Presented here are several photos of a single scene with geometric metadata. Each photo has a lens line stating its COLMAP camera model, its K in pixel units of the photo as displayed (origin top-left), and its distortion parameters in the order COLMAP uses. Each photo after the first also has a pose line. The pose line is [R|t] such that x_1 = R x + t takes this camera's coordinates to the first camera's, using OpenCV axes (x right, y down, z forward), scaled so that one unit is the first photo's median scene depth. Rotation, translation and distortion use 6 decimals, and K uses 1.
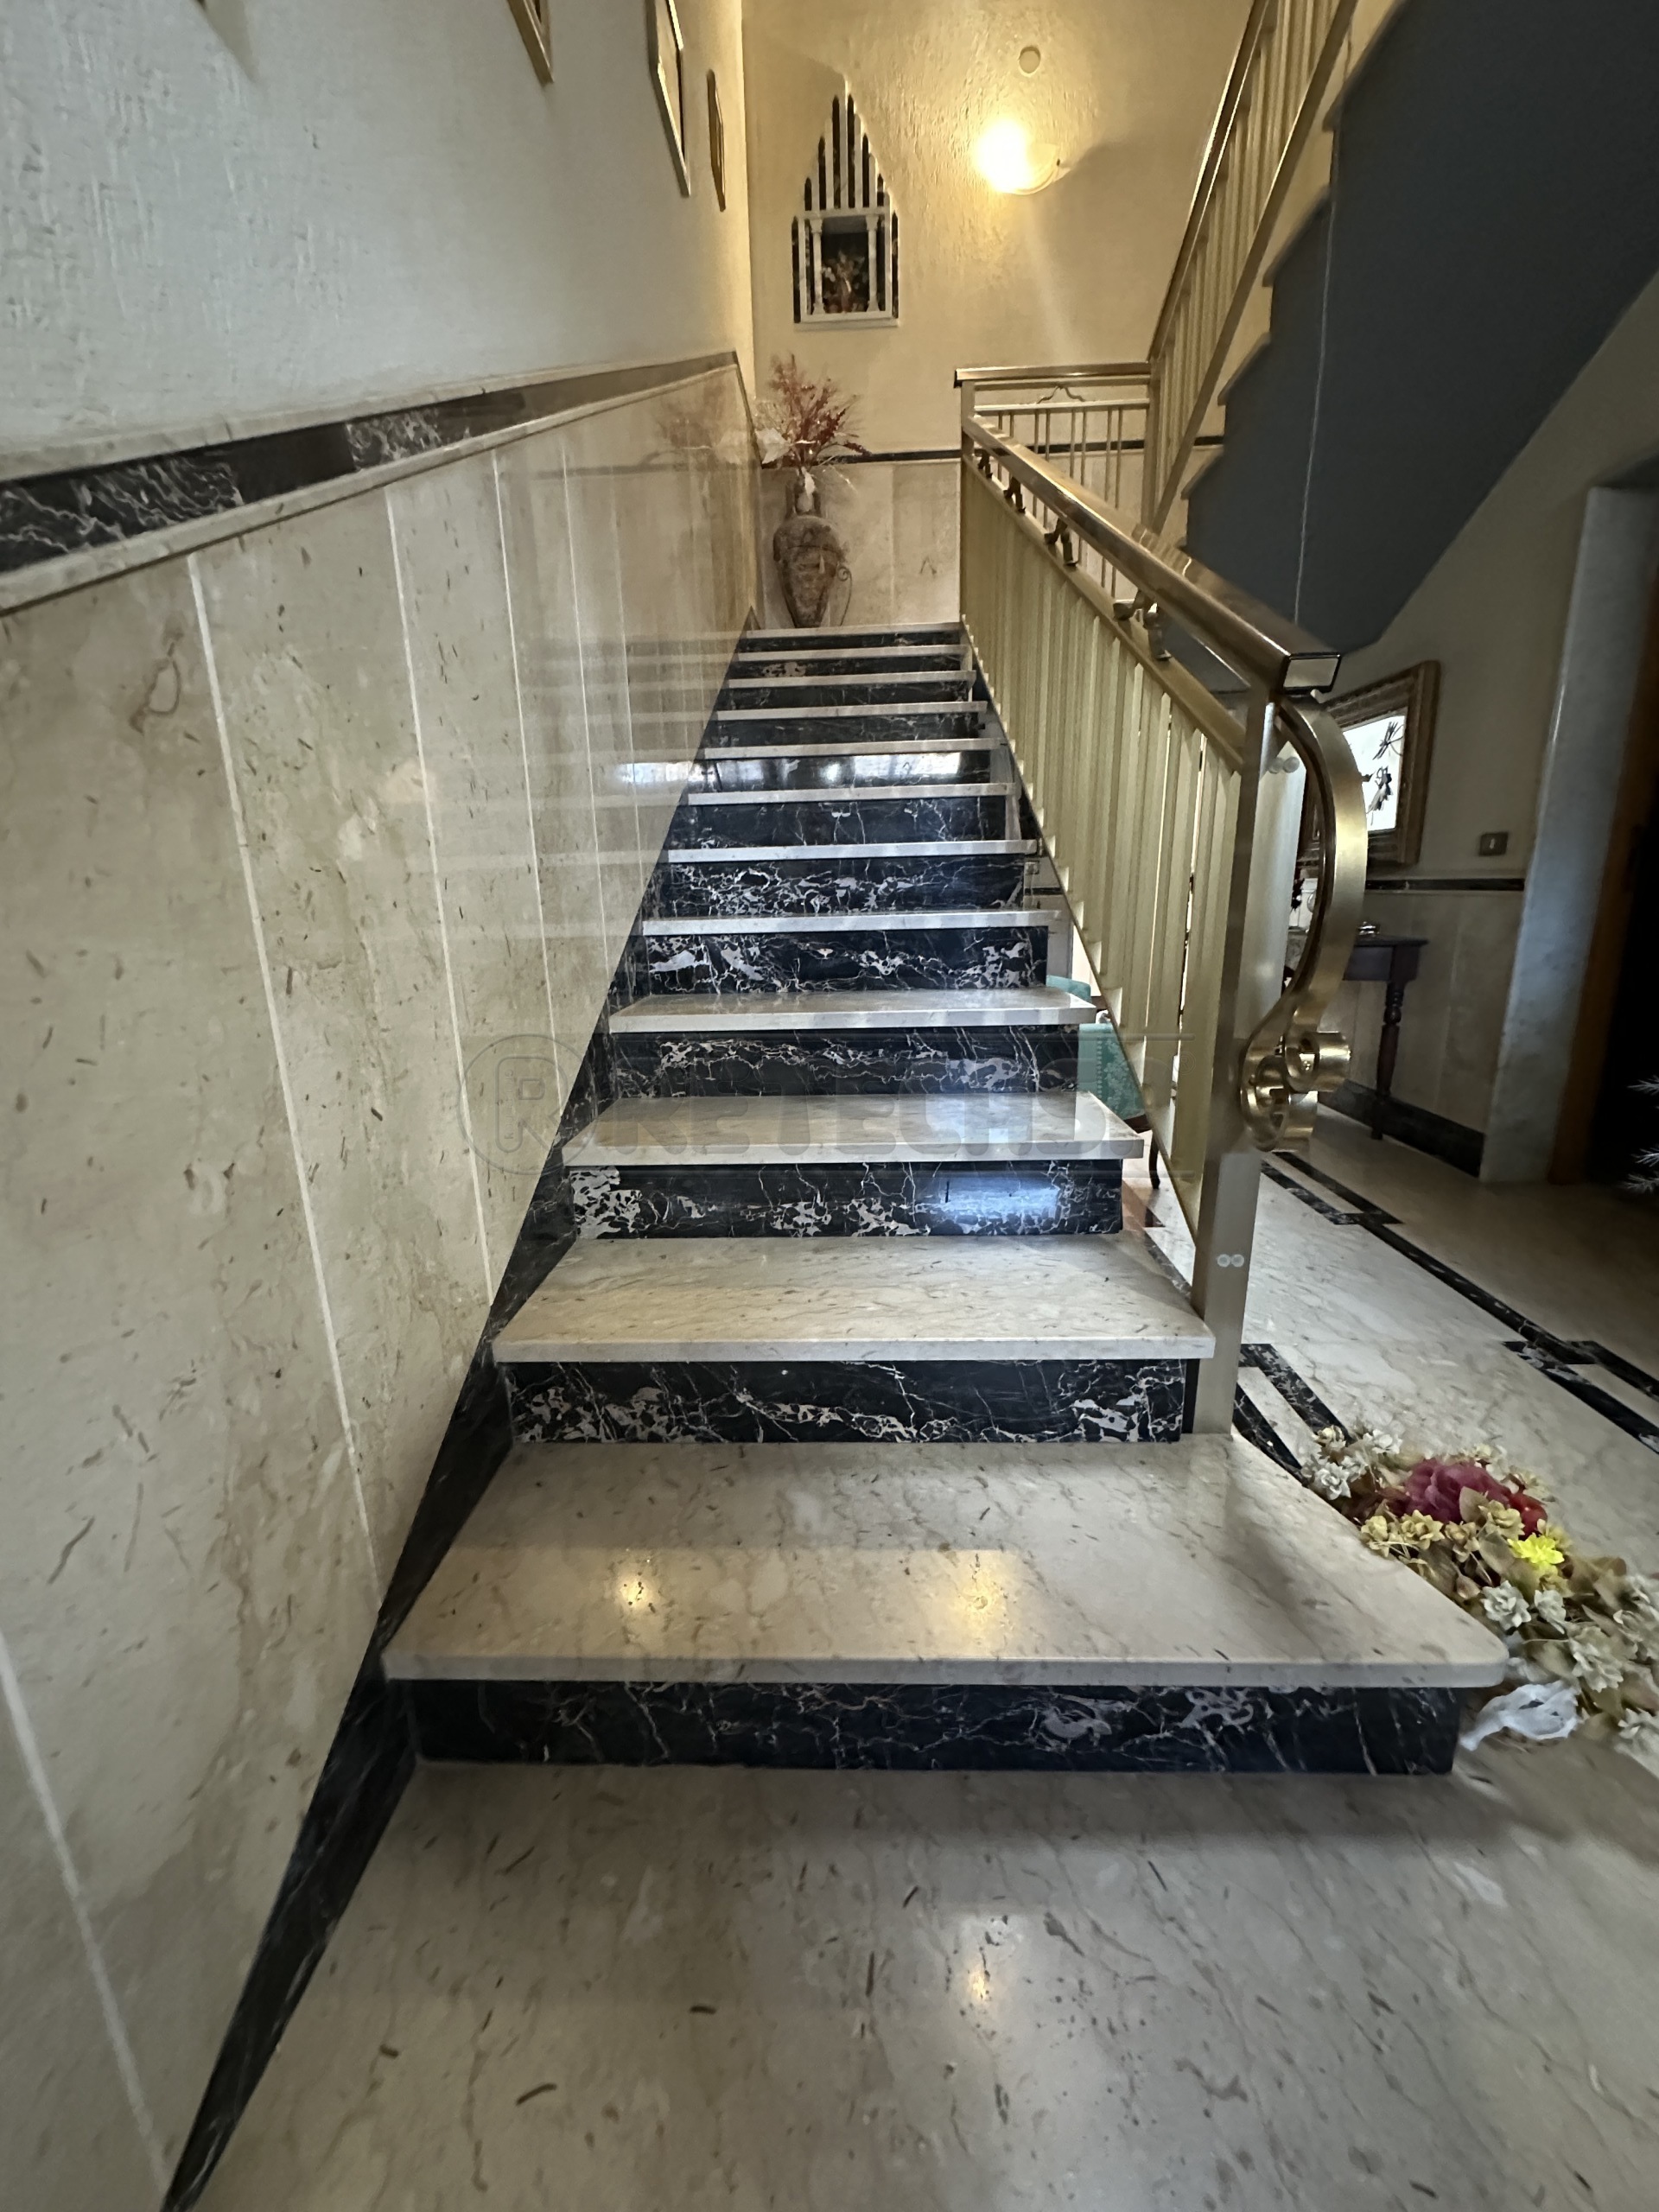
lens RADIAL K [[871.9, 0, 828.0], [0, 871.9, 1108.2], [0, 0, 1]] dist [-0.012297, 0.003168]
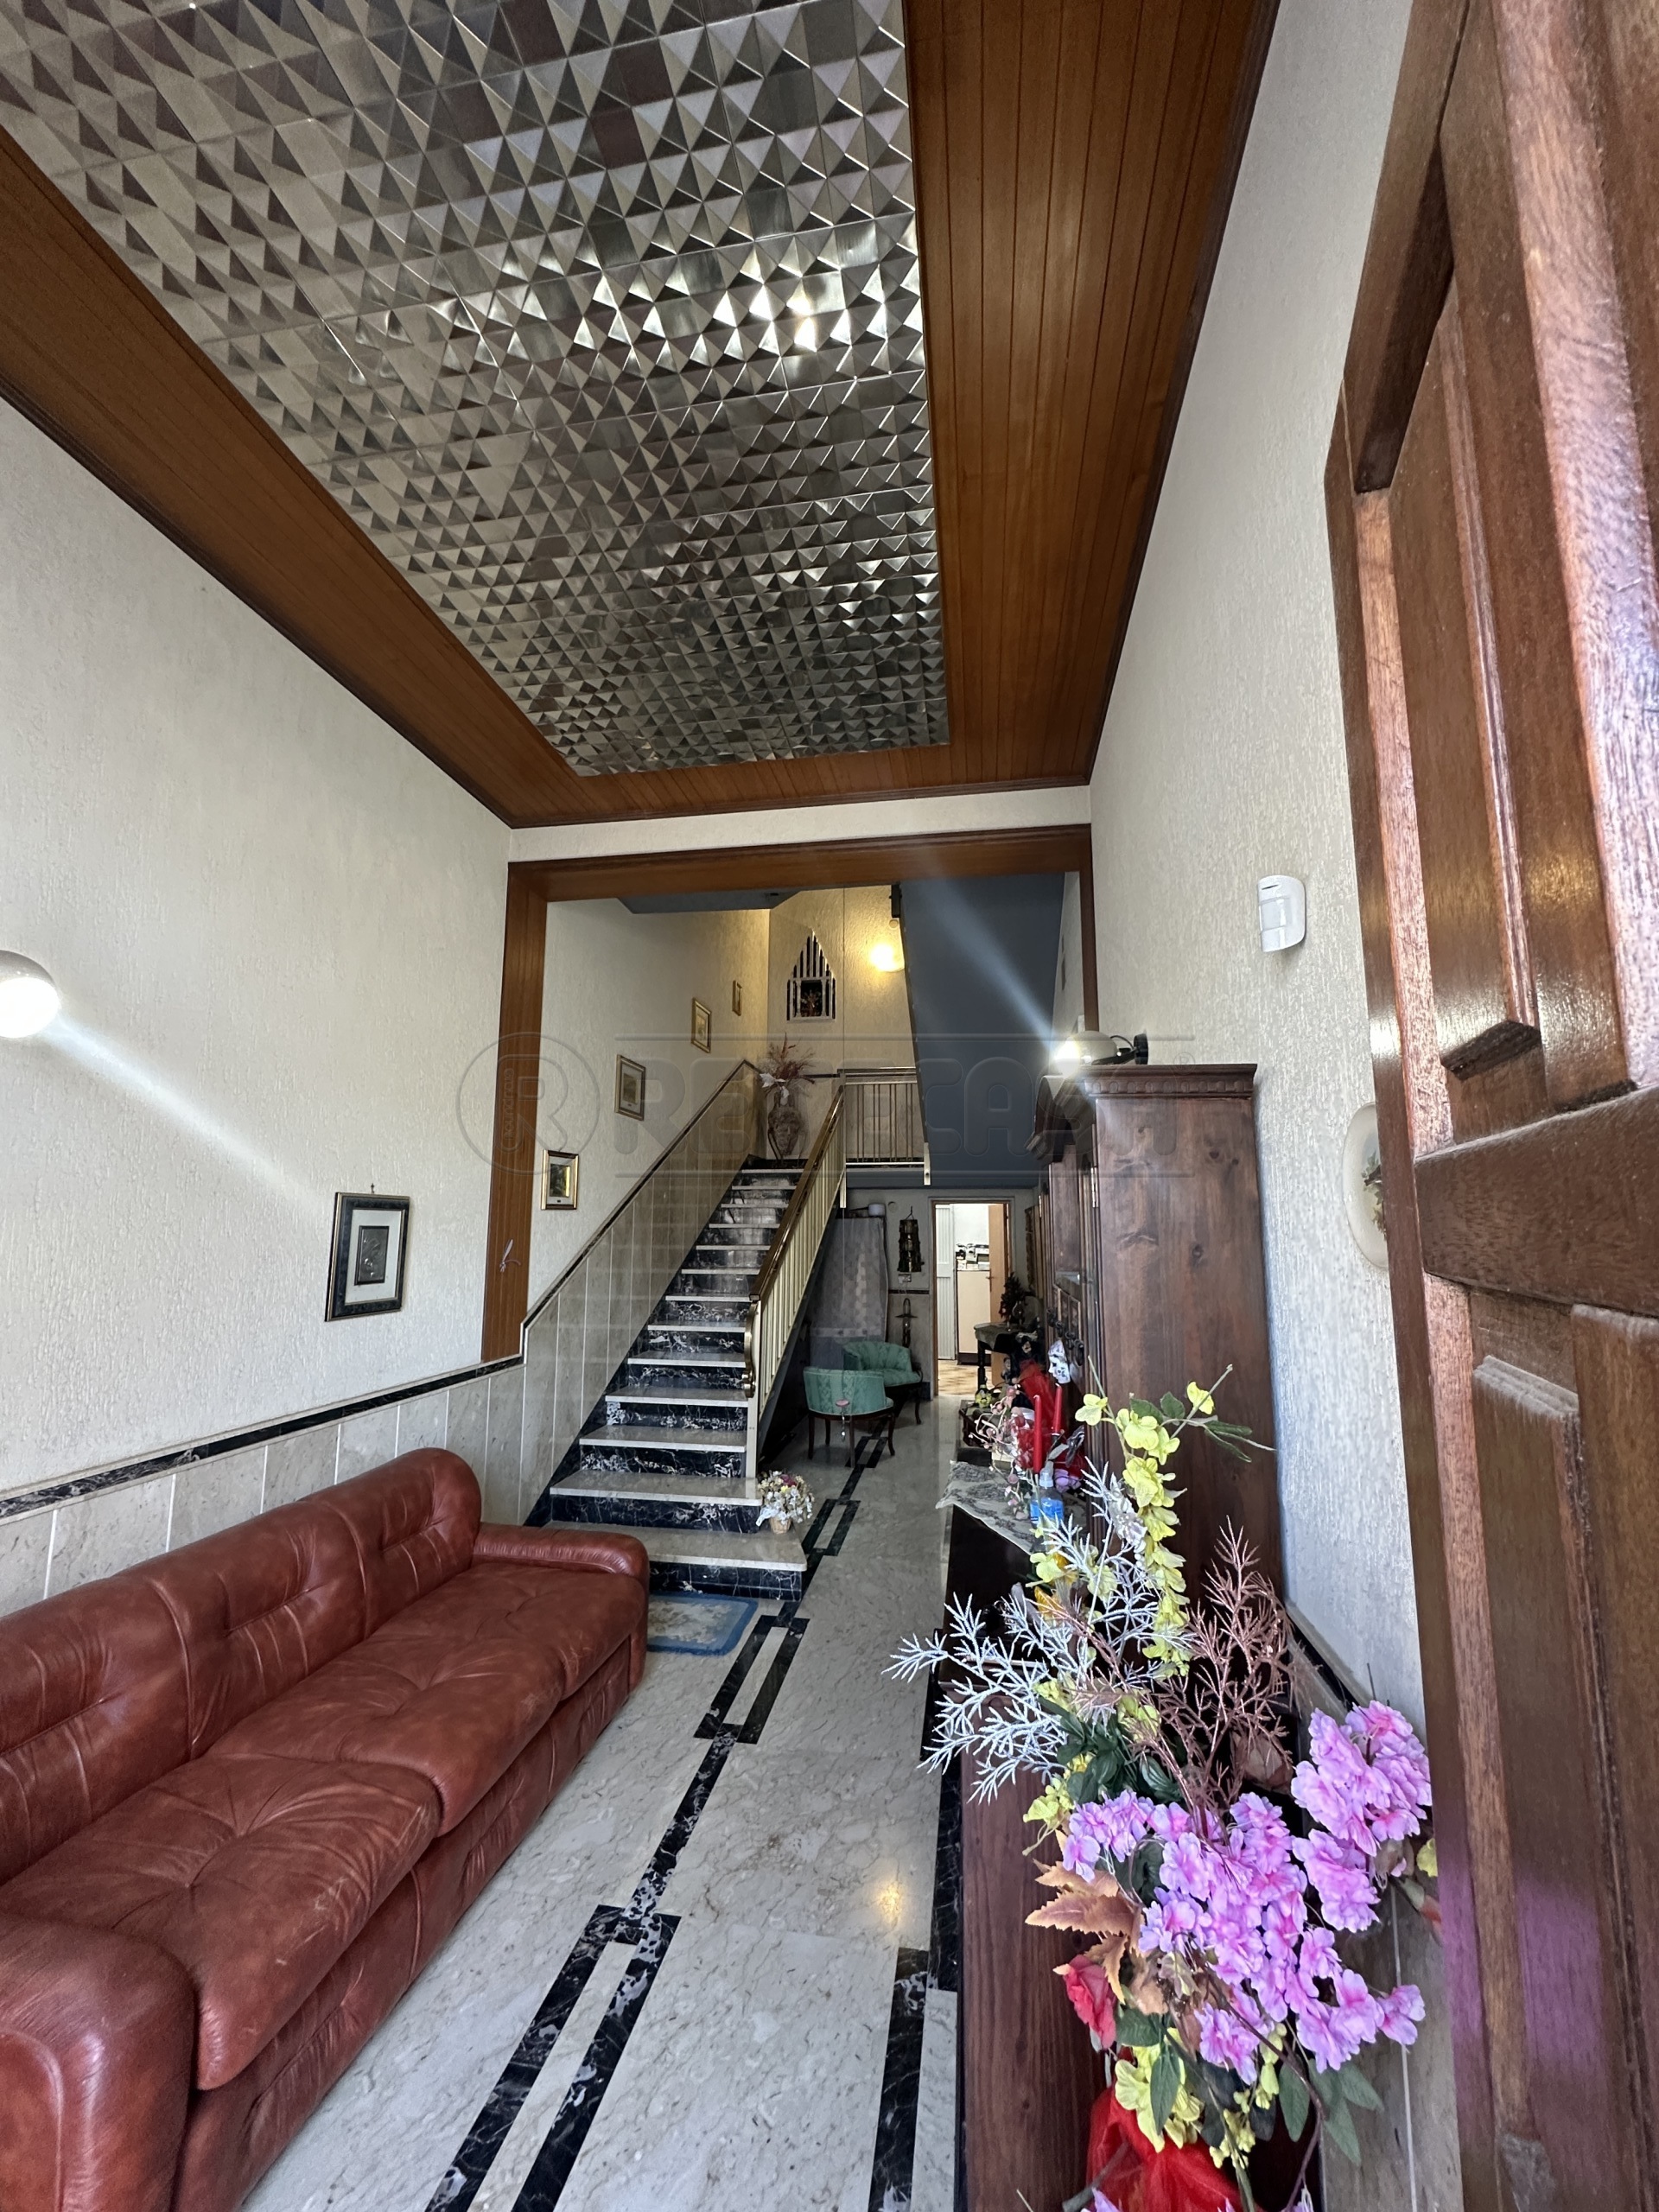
lens RADIAL K [[871.9, 0, 831.0], [0, 871.9, 1104.3], [0, 0, 1]] dist [-0.012297, 0.003168]
pose [[0.990986, 0.010209, -0.133576, 0.868155], [-0.059788, 0.925987, -0.372790, 0.170523], [0.119884, 0.377416, 0.918251, -2.116198]]
